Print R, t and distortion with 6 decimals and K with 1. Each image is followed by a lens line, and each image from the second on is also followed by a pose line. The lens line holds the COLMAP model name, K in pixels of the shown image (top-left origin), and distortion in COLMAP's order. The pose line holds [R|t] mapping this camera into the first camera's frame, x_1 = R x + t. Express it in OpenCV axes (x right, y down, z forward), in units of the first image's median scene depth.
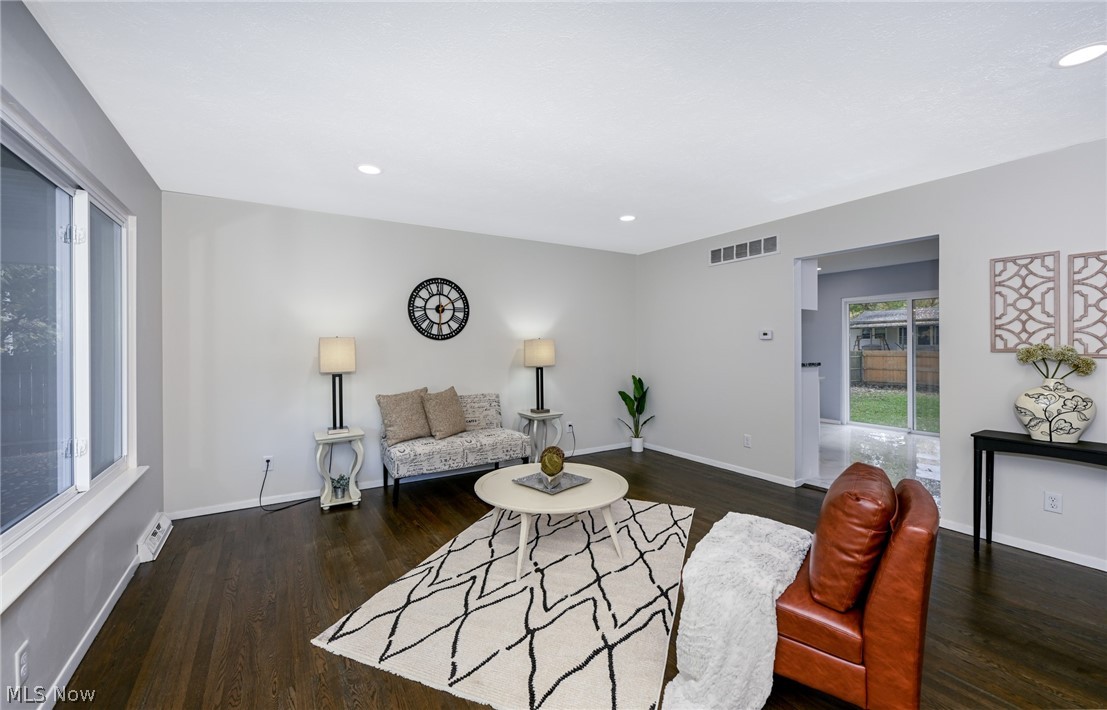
lens RADIAL K [[452.1, 0, 553.8], [0, 452.1, 350.9], [0, 0, 1]] dist [-0.000042, 0.000016]
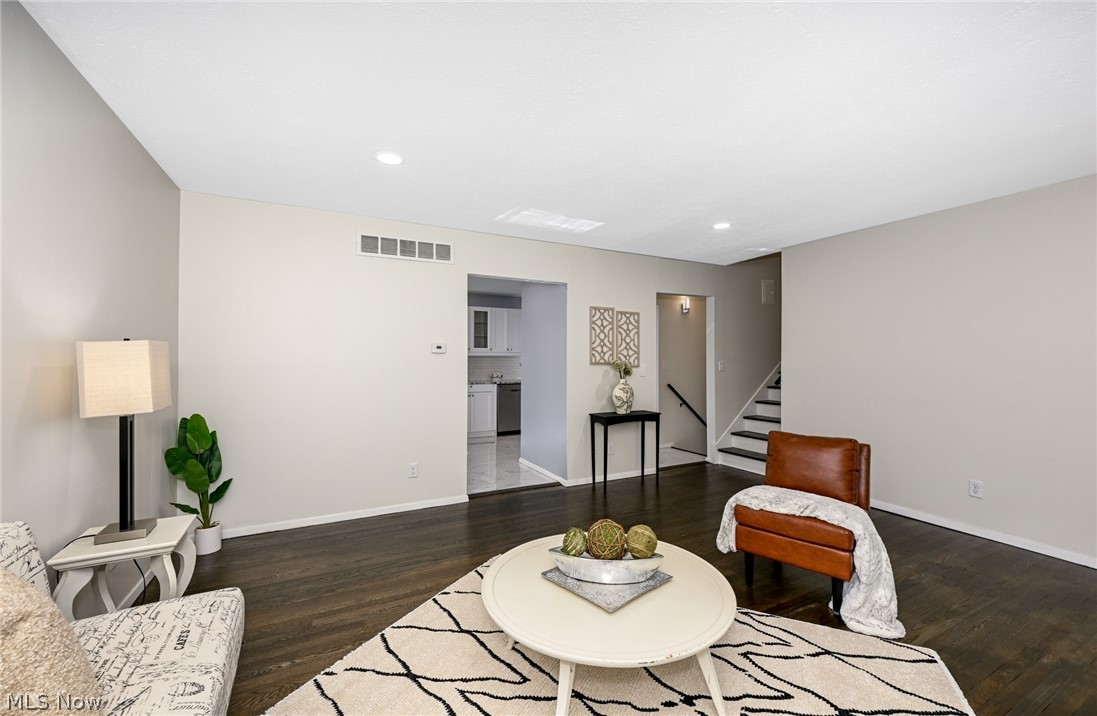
lens RADIAL K [[453.1, 0, 548.8], [0, 453.1, 359.0], [0, 0, 1]] dist [0.004563, 0.000096]
pose [[0.066104, 0.002279, 0.997810, -0.666466], [0.007524, 0.999968, -0.002782, -0.014077], [-0.997784, 0.007691, 0.066085, 1.080839]]
